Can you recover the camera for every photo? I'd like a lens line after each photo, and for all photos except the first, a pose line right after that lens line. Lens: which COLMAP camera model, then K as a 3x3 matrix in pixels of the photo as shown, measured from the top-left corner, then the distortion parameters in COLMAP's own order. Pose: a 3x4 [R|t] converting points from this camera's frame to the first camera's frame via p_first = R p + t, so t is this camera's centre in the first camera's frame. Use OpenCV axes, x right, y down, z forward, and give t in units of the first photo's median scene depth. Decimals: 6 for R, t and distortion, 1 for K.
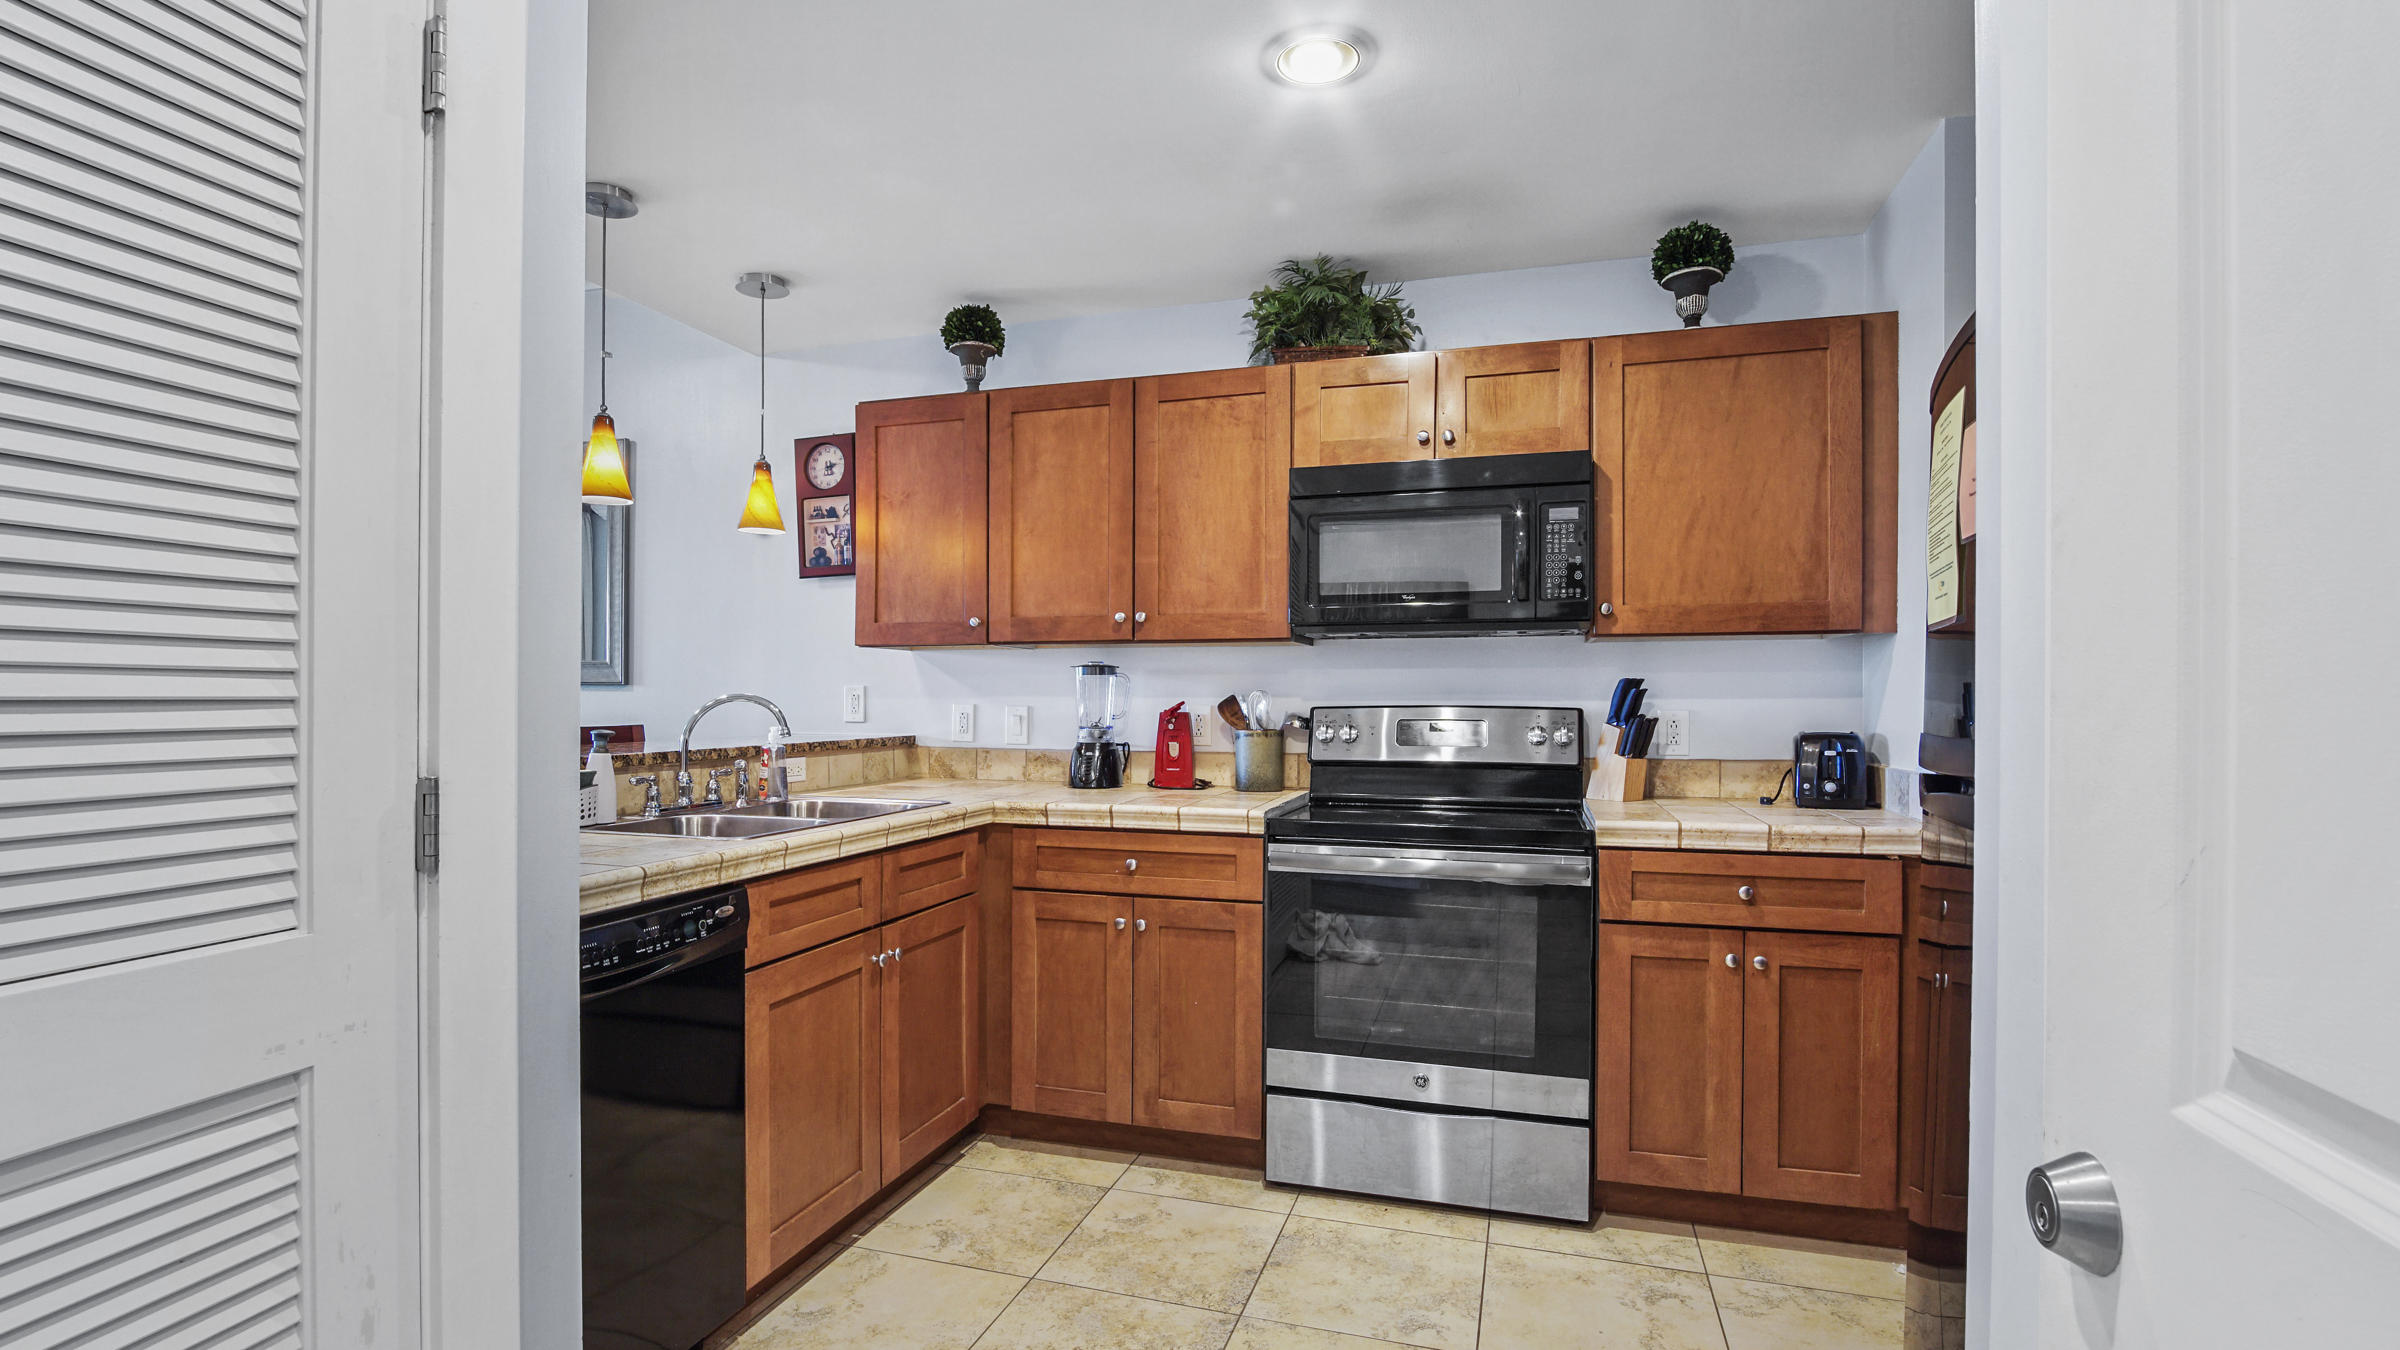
lens RADIAL K [[1097.3, 0, 1189.7], [0, 1097.3, 687.1], [0, 0, 1]] dist [-0.000752, 0.000045]
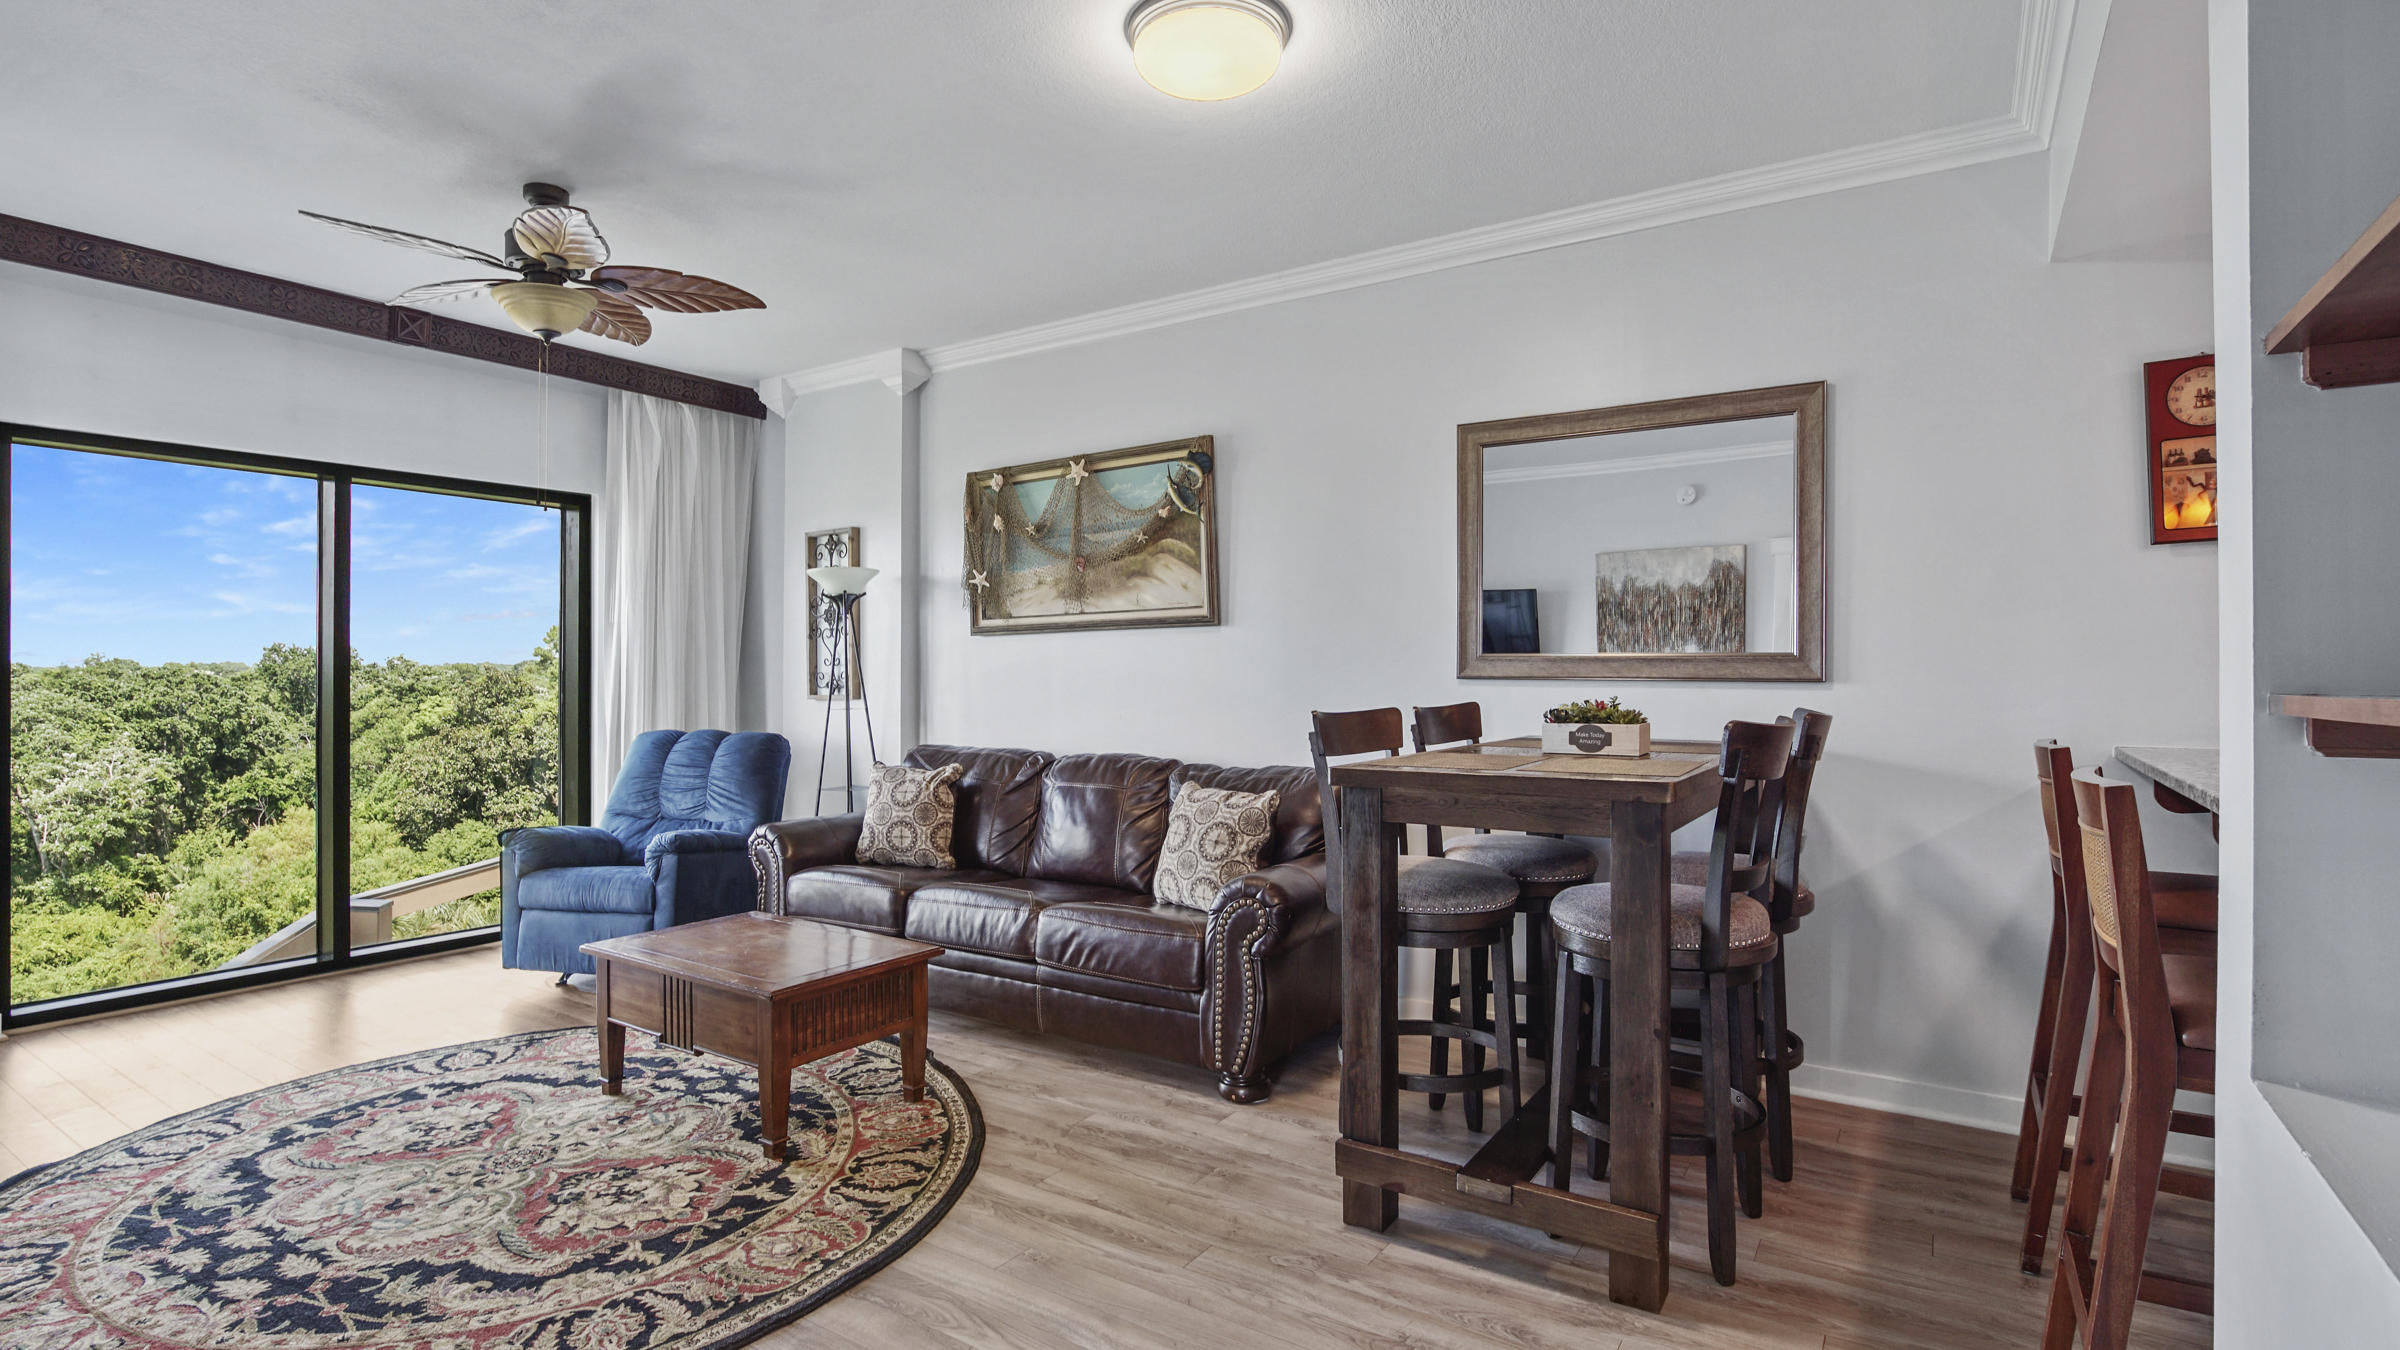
lens RADIAL K [[1147.8, 0, 1204.3], [0, 1147.8, 664.6], [0, 0, 1]] dist [-0.027007, 0.004560]
pose [[0.959786, -0.005503, -0.280679, -0.922241], [0.006398, 0.999977, 0.002274, -0.024987], [0.280660, -0.003979, 0.959799, 0.062601]]
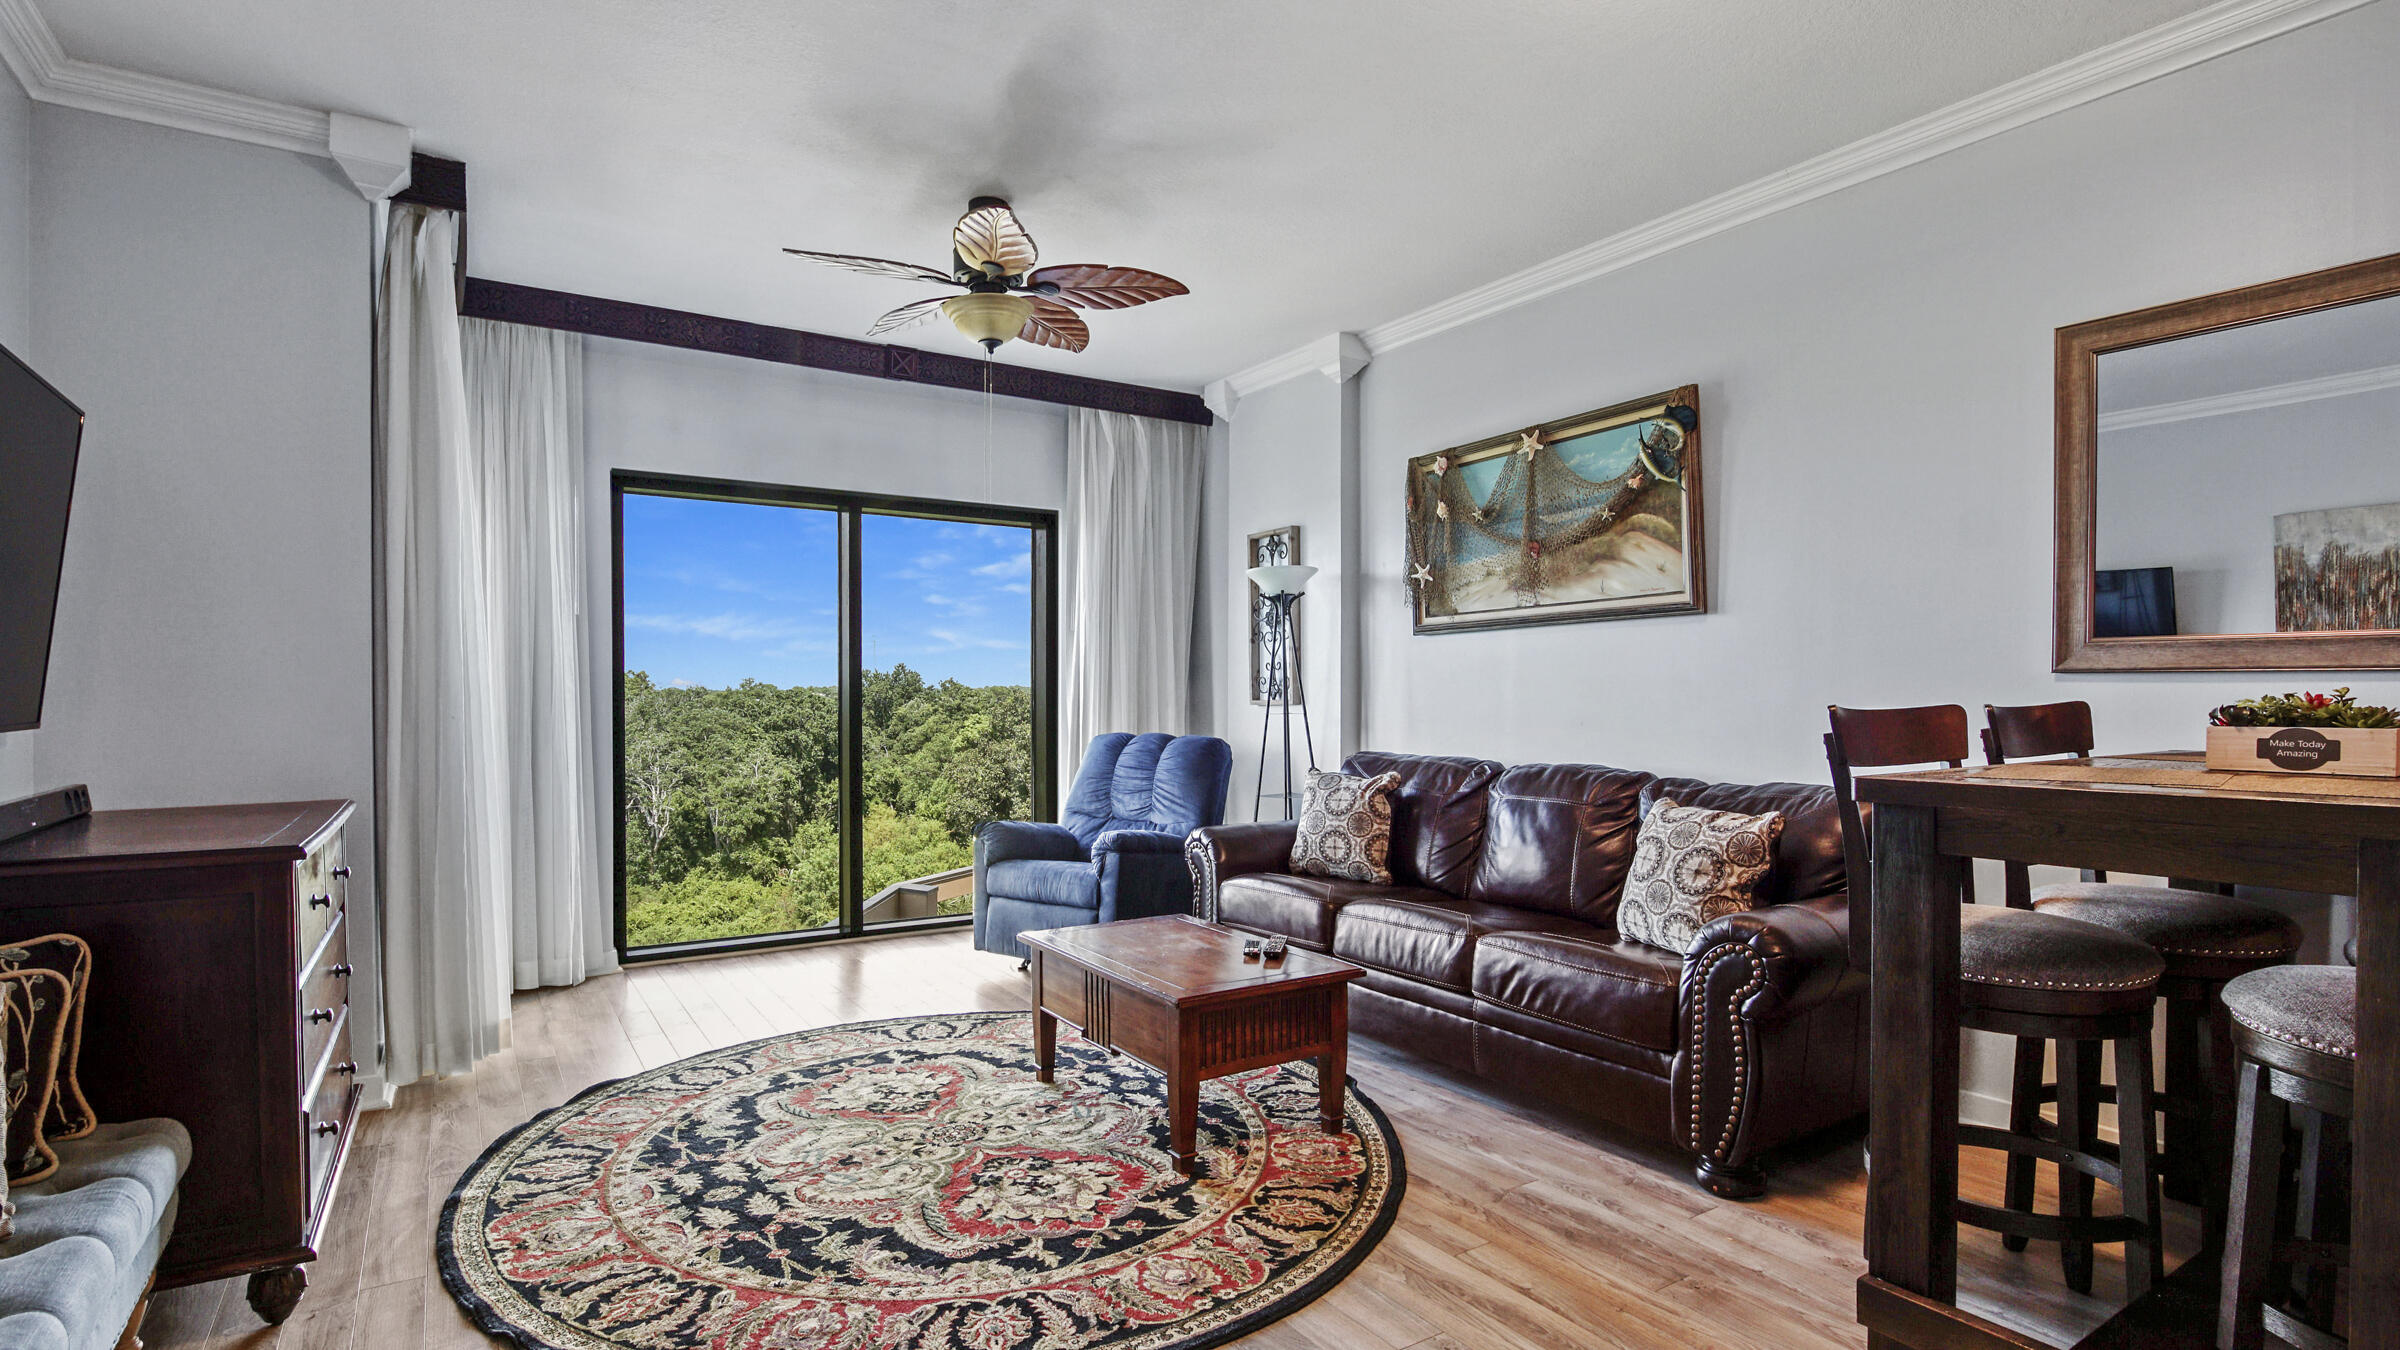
lens RADIAL K [[1156.9, 0, 1182.1], [0, 1156.9, 706.5], [0, 0, 1]] dist [-0.014056, -0.000003]
pose [[0.761978, 0.004198, -0.647589, -0.944811], [0.008045, 0.999840, 0.015948, 0.002666], [0.647553, -0.017362, 0.761823, 0.180479]]
